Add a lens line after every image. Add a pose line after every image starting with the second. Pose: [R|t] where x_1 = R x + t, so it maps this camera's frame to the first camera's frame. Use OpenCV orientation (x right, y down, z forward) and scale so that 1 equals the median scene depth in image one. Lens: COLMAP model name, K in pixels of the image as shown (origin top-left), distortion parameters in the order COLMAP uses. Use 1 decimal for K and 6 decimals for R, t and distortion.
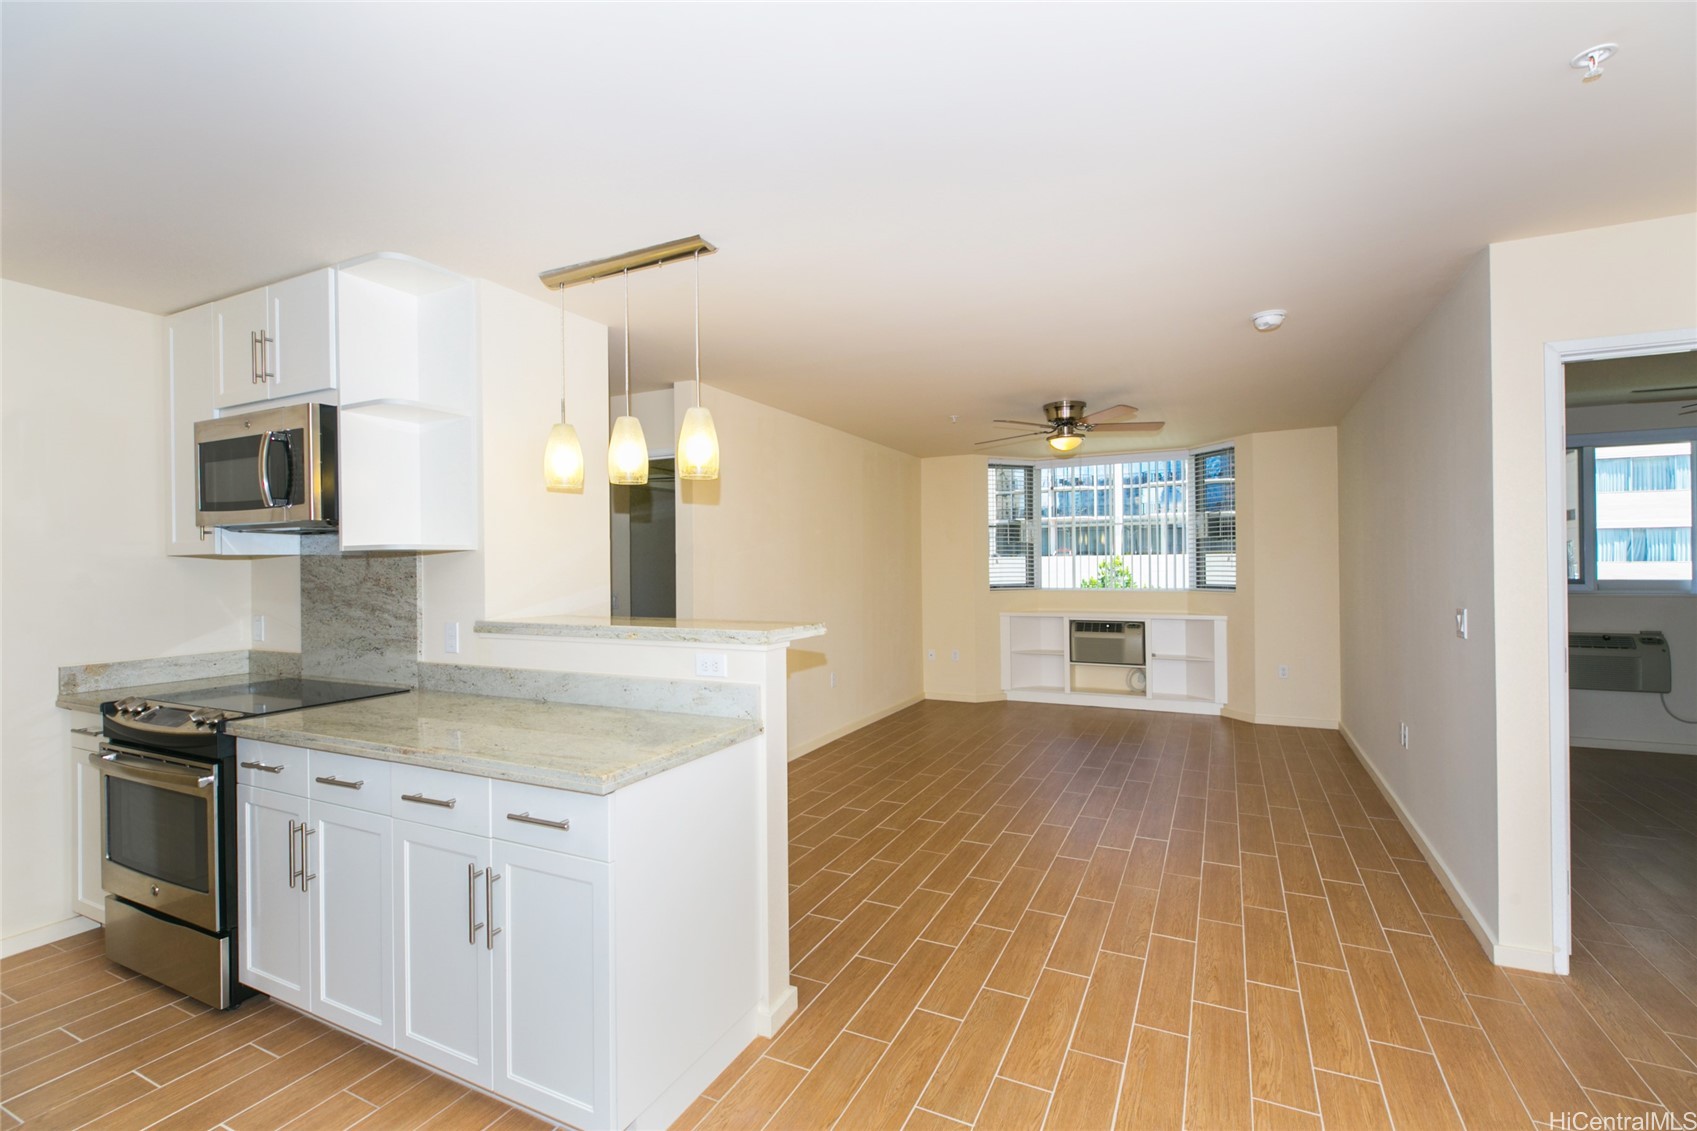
lens RADIAL K [[769.1, 0, 835.7], [0, 769.1, 553.1], [0, 0, 1]] dist [0.001903, -0.002179]
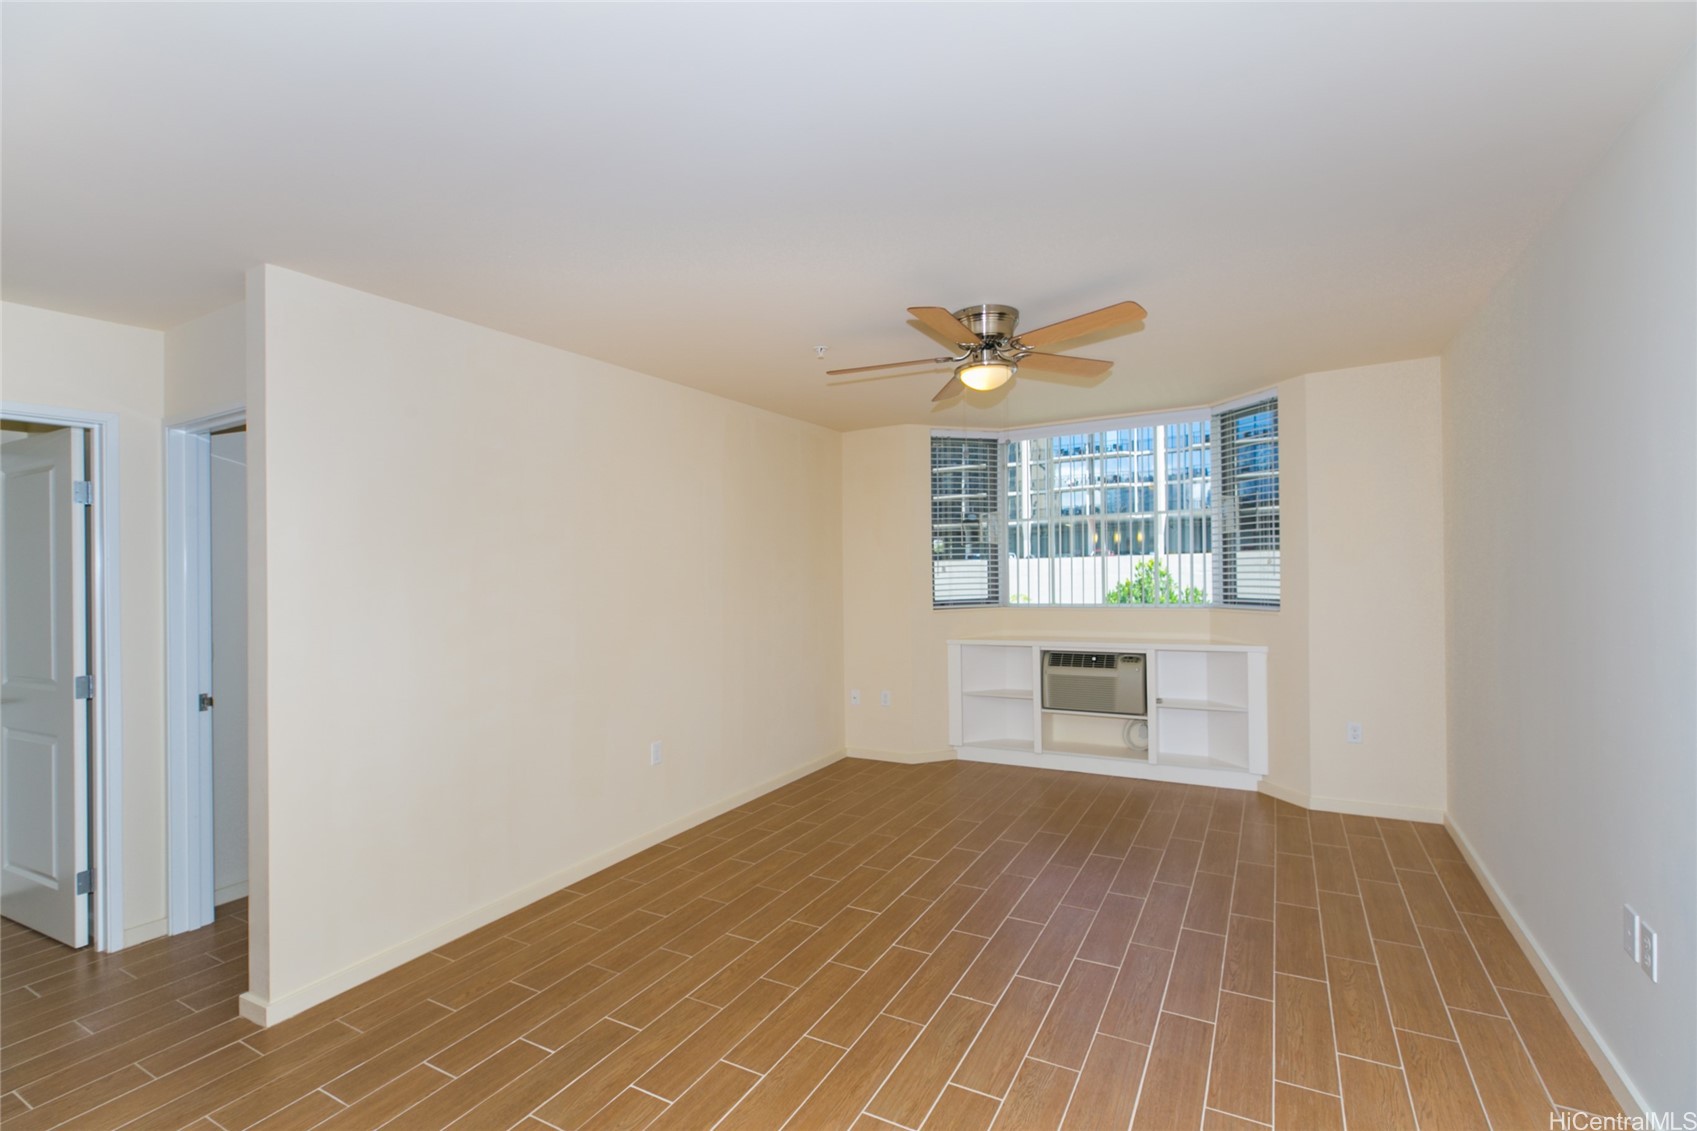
lens RADIAL K [[769.1, 0, 833.3], [0, 769.1, 572.4], [0, 0, 1]] dist [0.001903, -0.002179]
pose [[0.998430, -0.012804, -0.054522, 0.164182], [0.013938, 0.999694, 0.020461, -0.002410], [0.054243, -0.021189, 0.998303, 0.301749]]
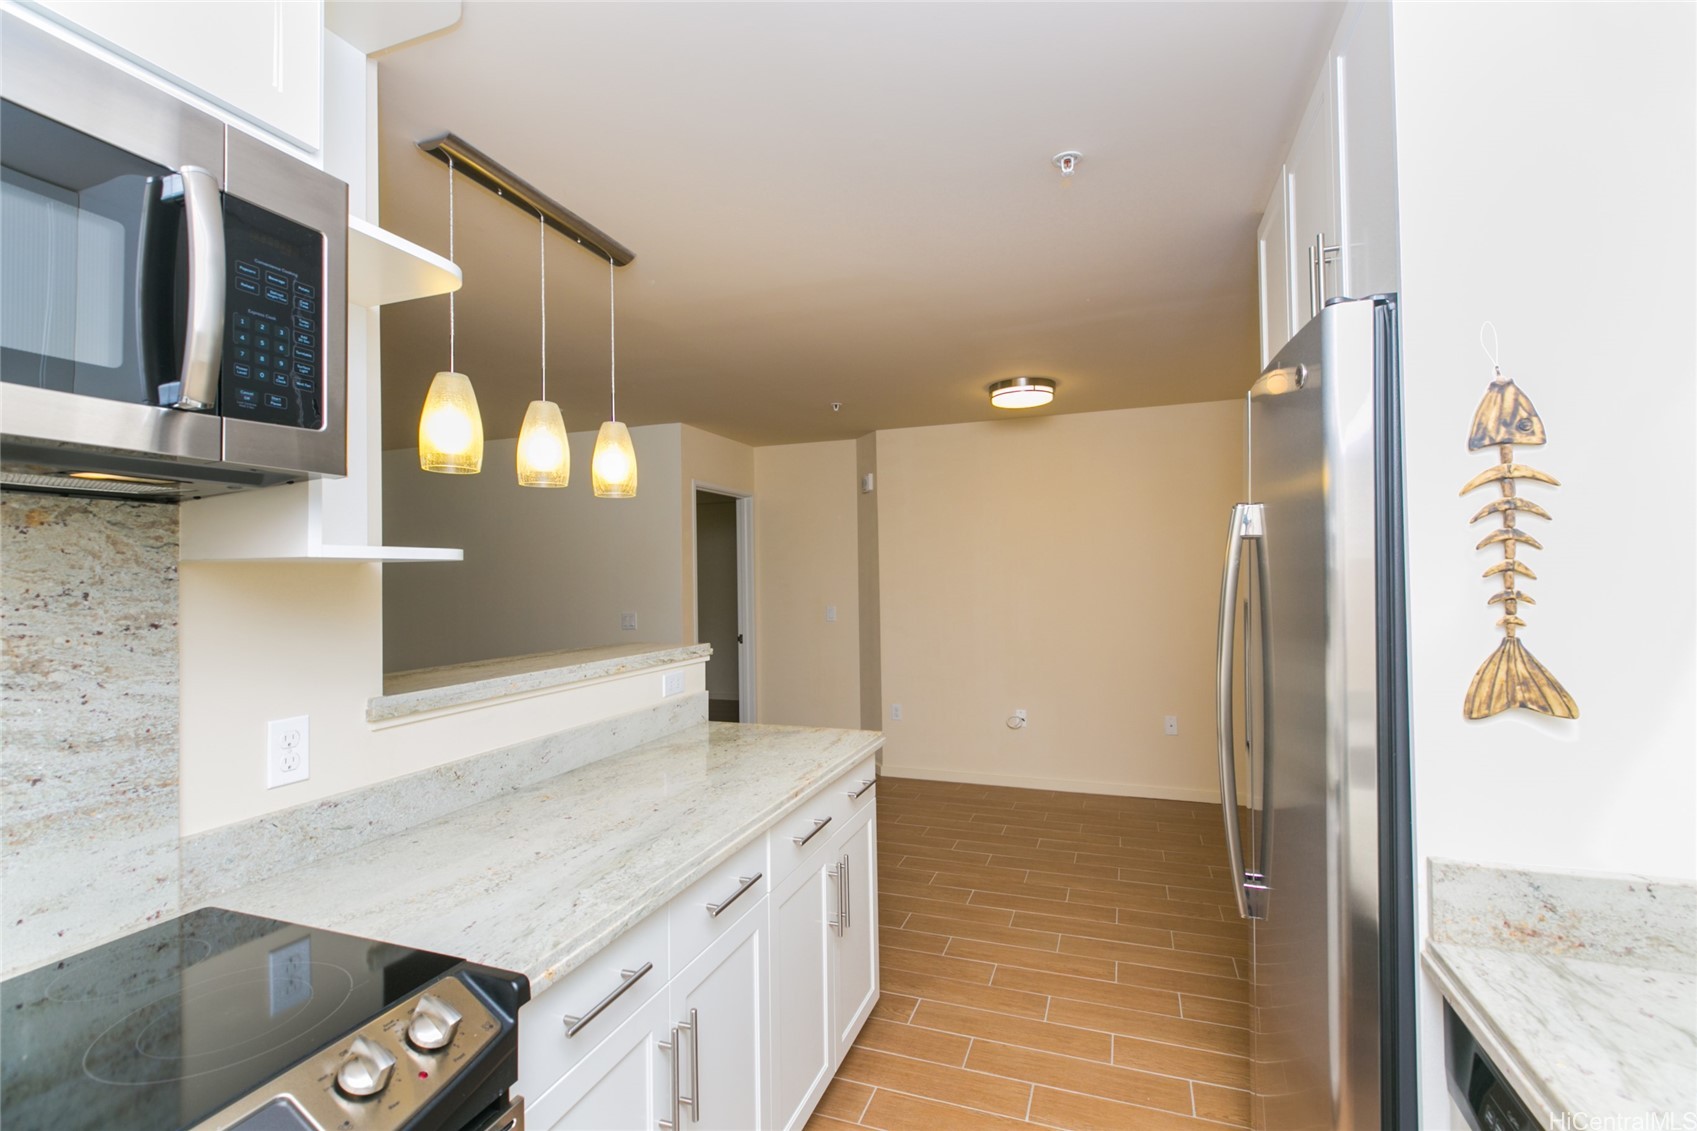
lens RADIAL K [[769.1, 0, 856.4], [0, 769.1, 566.0], [0, 0, 1]] dist [0.001903, -0.002179]
pose [[-0.111251, 0.020323, 0.993584, -0.423417], [-0.004009, 0.999774, -0.020899, 0.003094], [-0.993784, -0.006308, -0.111144, 0.302900]]
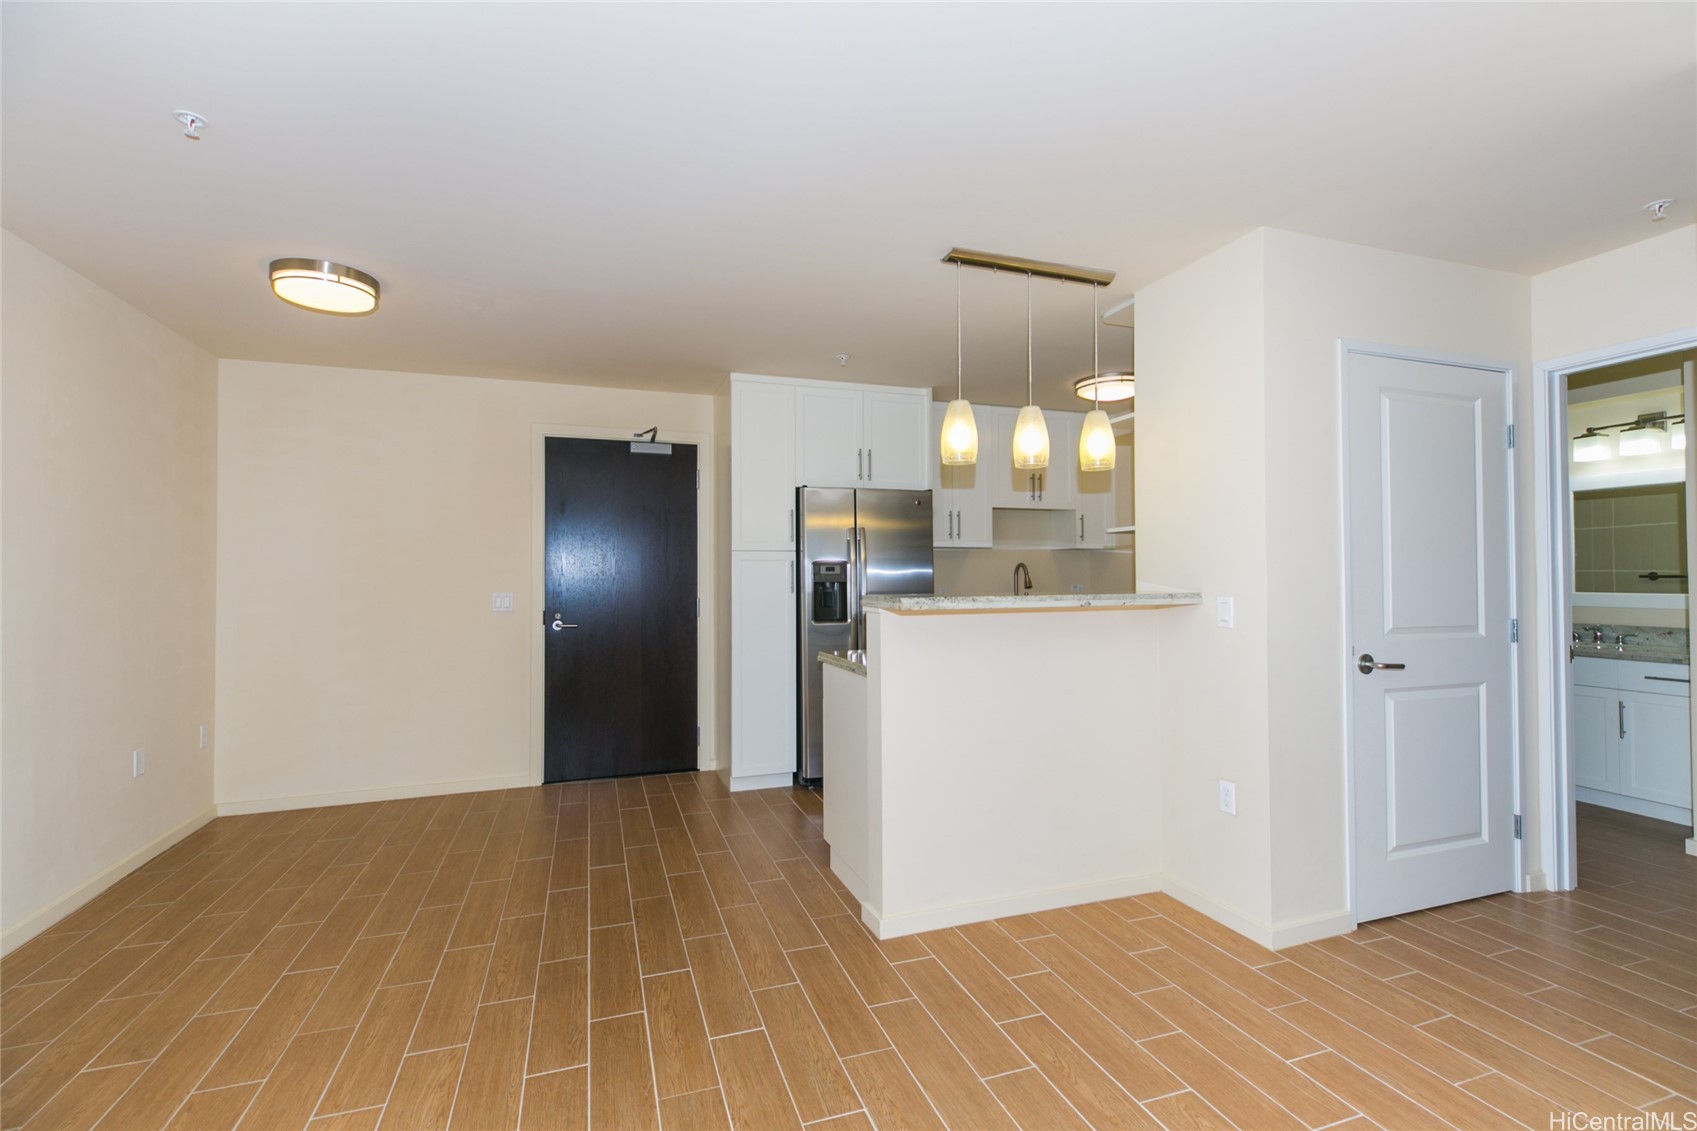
lens RADIAL K [[769.1, 0, 845.3], [0, 769.1, 573.7], [0, 0, 1]] dist [0.001903, -0.002179]
pose [[-0.704672, 0.012702, -0.709419, 0.263890], [0.025475, 0.999648, -0.007407, 0.026746], [0.709075, -0.023292, -0.704748, 0.610560]]
